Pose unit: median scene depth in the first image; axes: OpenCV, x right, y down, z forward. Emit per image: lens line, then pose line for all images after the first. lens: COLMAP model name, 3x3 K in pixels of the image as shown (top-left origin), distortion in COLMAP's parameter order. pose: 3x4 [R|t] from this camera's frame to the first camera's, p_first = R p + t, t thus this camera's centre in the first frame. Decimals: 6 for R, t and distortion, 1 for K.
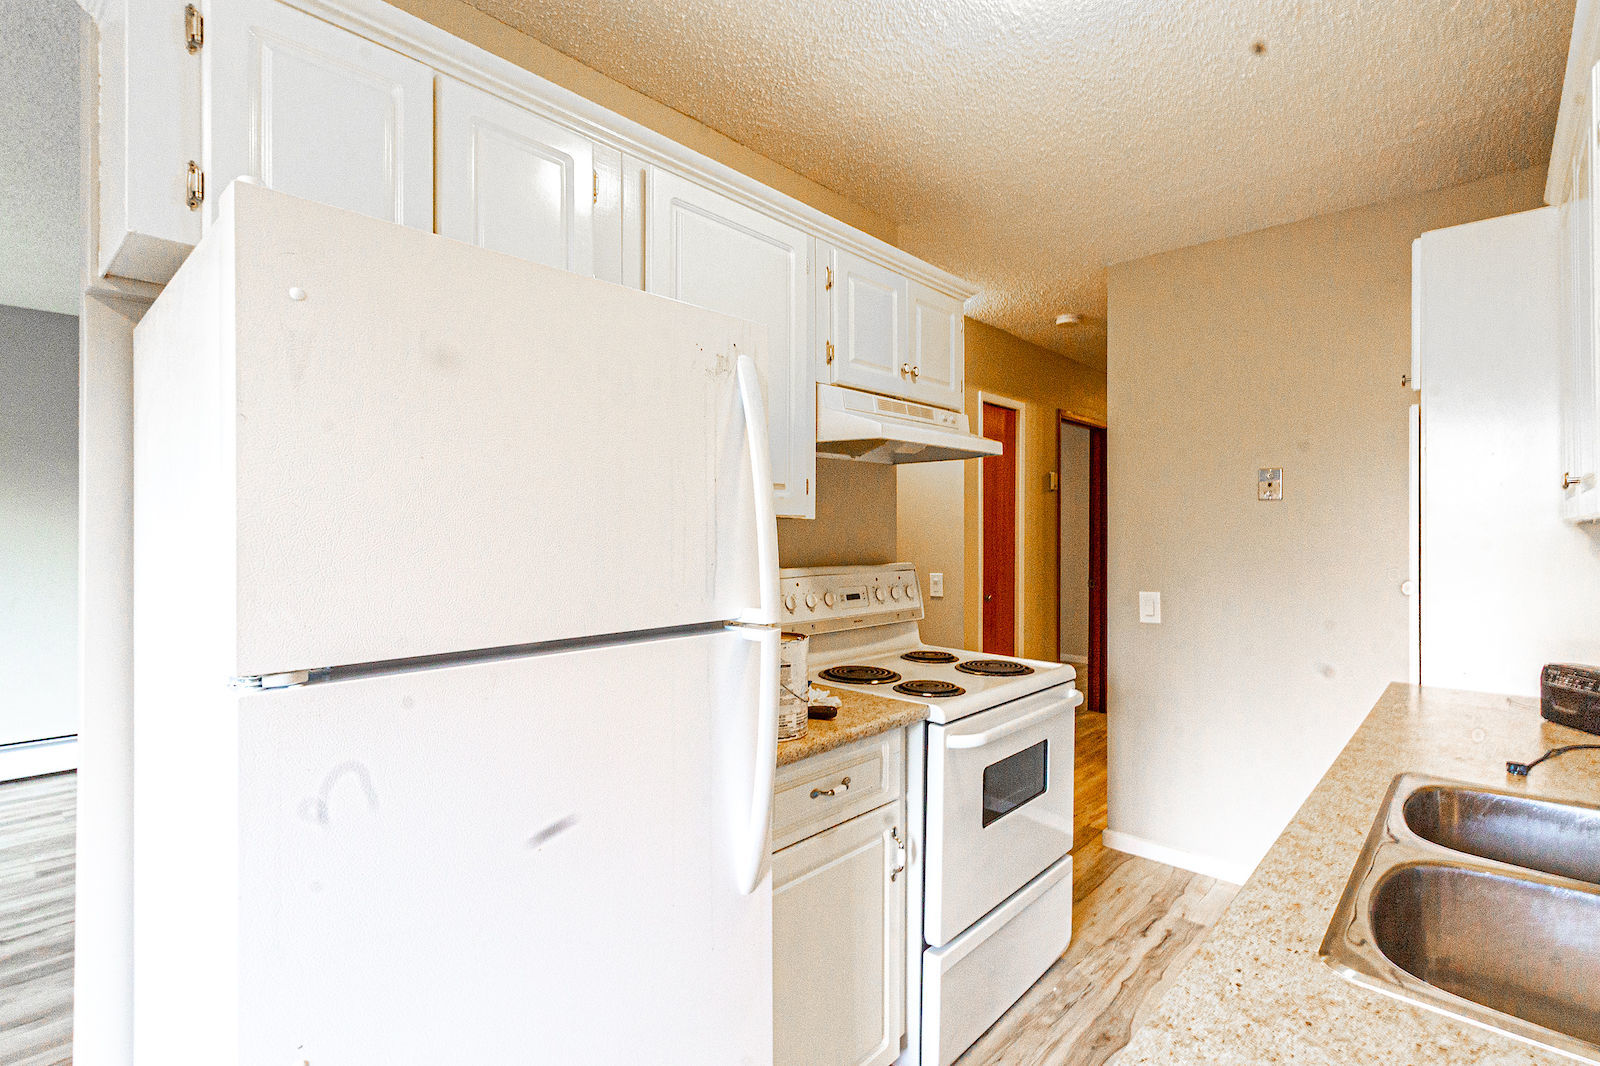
lens RADIAL K [[738.2, 0, 836.8], [0, 738.2, 525.2], [0, 0, 1]] dist [0.005296, -0.000994]
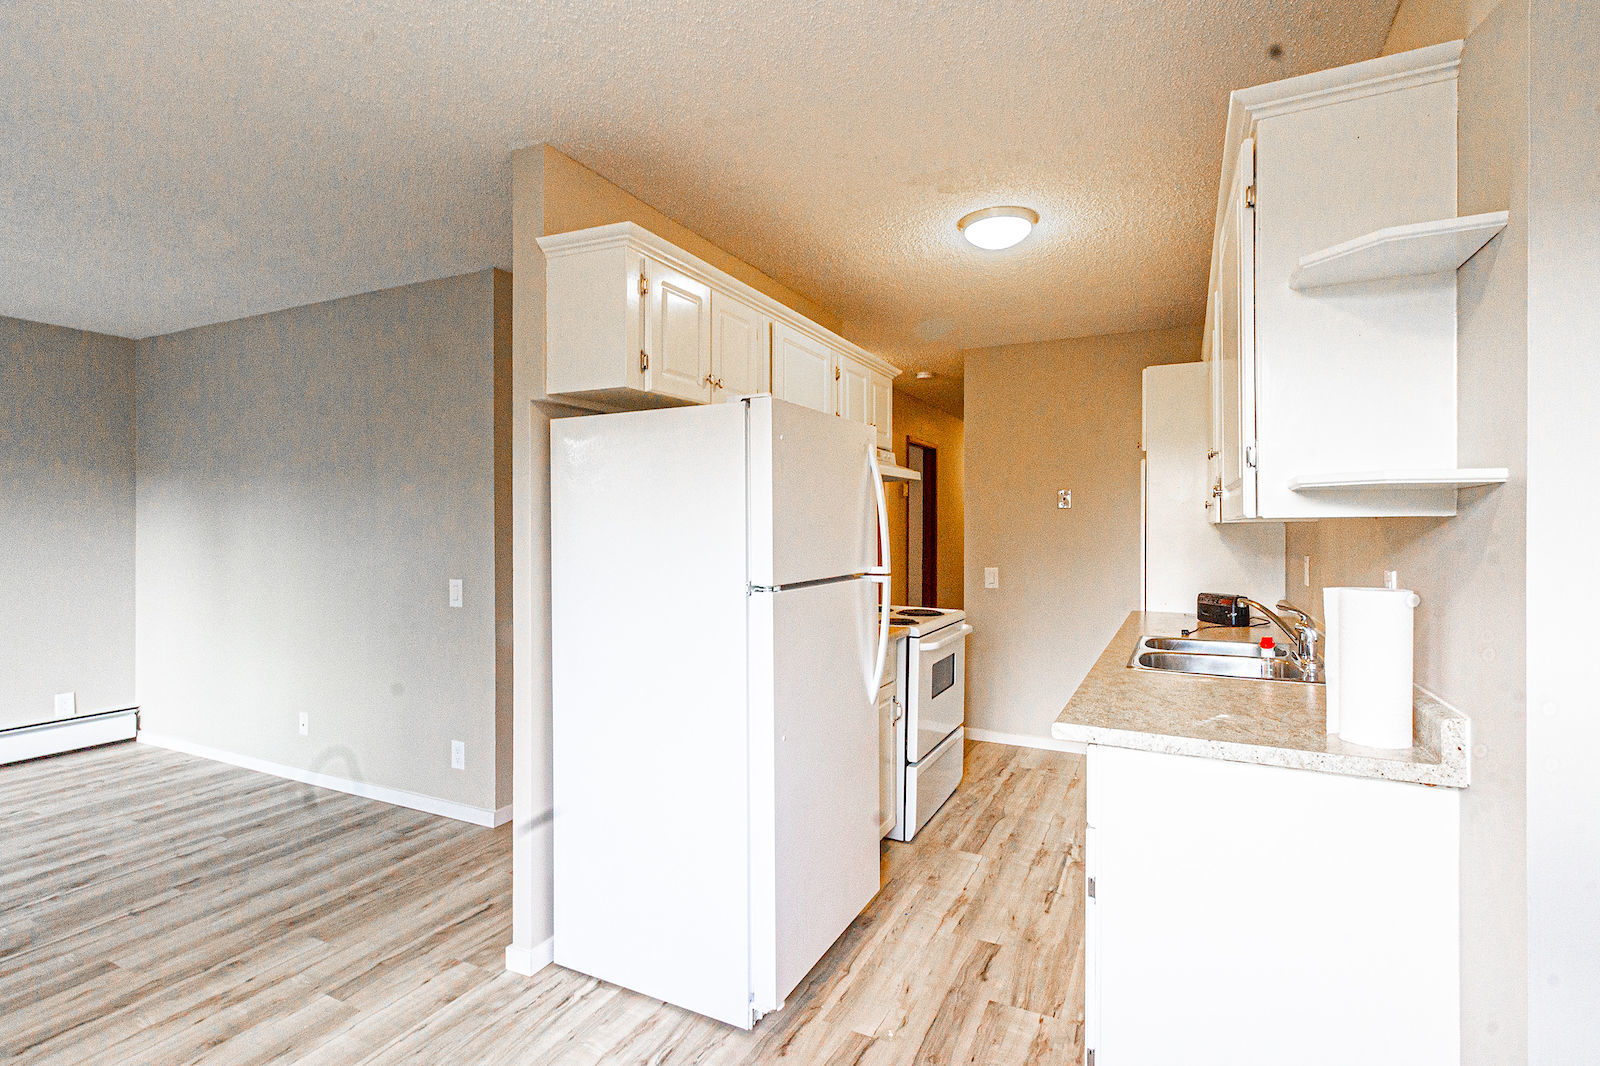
lens RADIAL K [[738.2, 0, 810.9], [0, 738.2, 526.0], [0, 0, 1]] dist [0.005296, -0.000994]
pose [[0.967481, -0.000778, 0.252944, -0.474803], [-0.001066, 0.999974, 0.007153, -0.009317], [-0.252943, -0.007190, 0.967455, -0.558035]]
